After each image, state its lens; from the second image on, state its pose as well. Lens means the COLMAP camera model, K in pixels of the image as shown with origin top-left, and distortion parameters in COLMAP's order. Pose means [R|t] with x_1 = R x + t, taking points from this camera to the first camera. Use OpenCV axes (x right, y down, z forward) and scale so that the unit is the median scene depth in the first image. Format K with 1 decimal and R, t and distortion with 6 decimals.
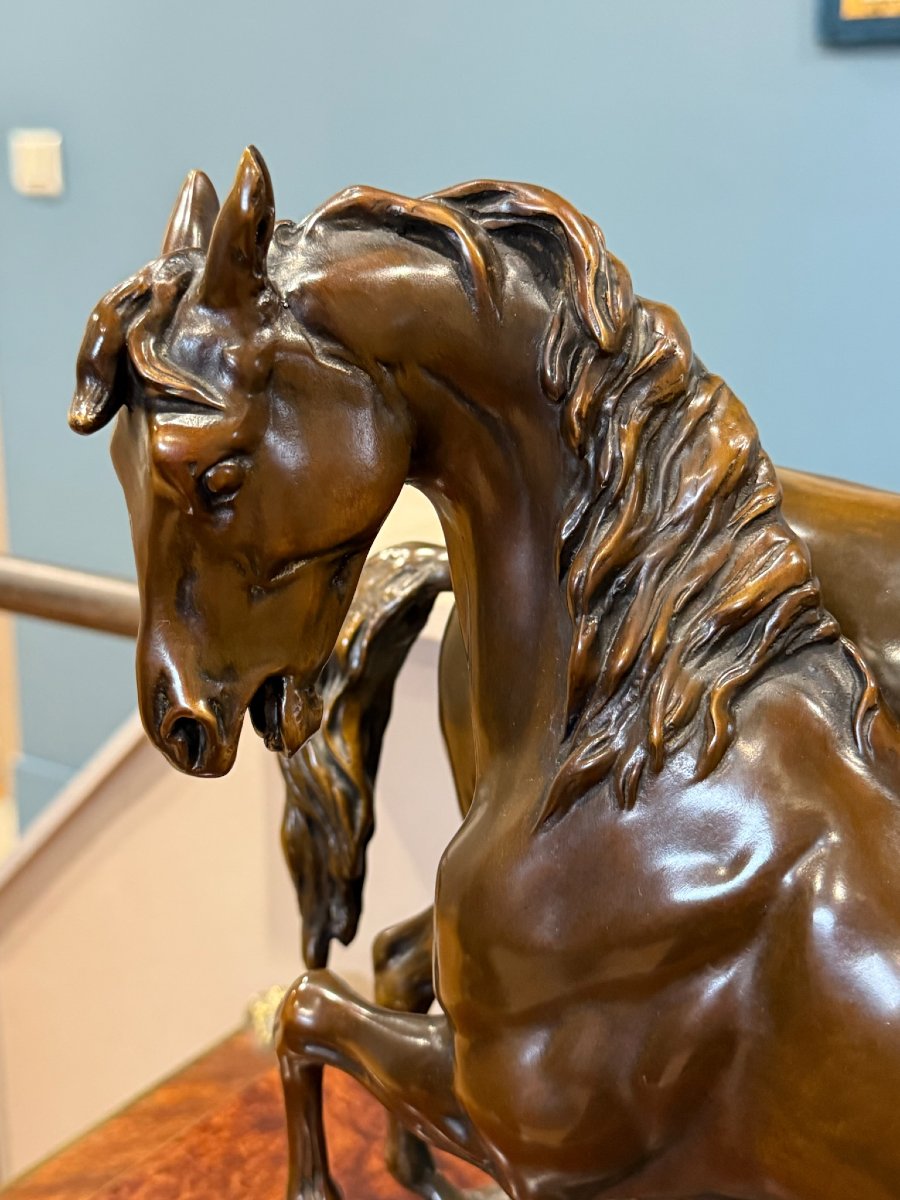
lens RADIAL K [[1497.2, 0, 450.0], [0, 1497.2, 600.0], [0, 0, 1]] dist [0.004234, -0.015628]
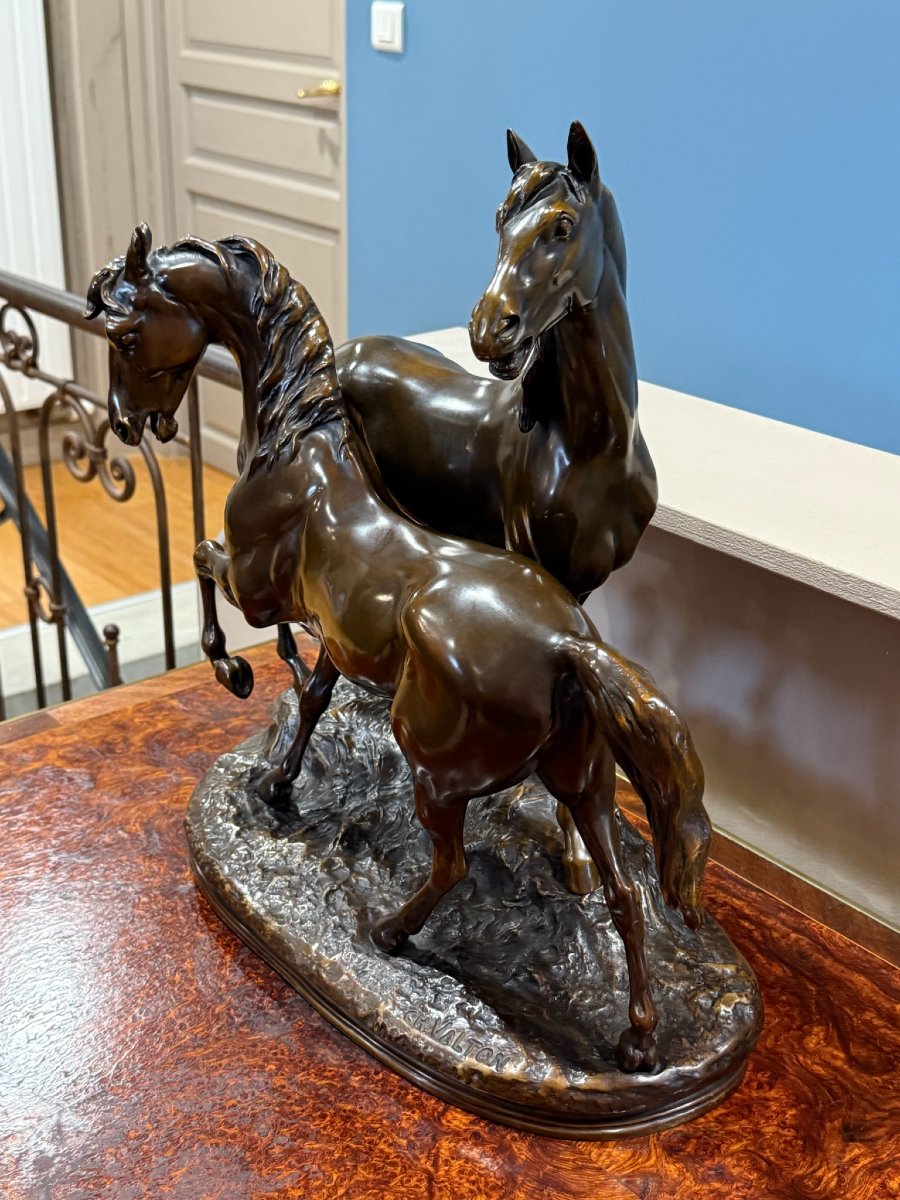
lens RADIAL K [[1497.2, 0, 450.0], [0, 1497.2, 600.0], [0, 0, 1]] dist [0.004234, -0.015628]
pose [[0.955919, 0.131853, -0.262361, 1.196488], [-0.096132, 0.984800, 0.144665, -0.060777], [0.277448, -0.113067, 0.954064, -1.553047]]
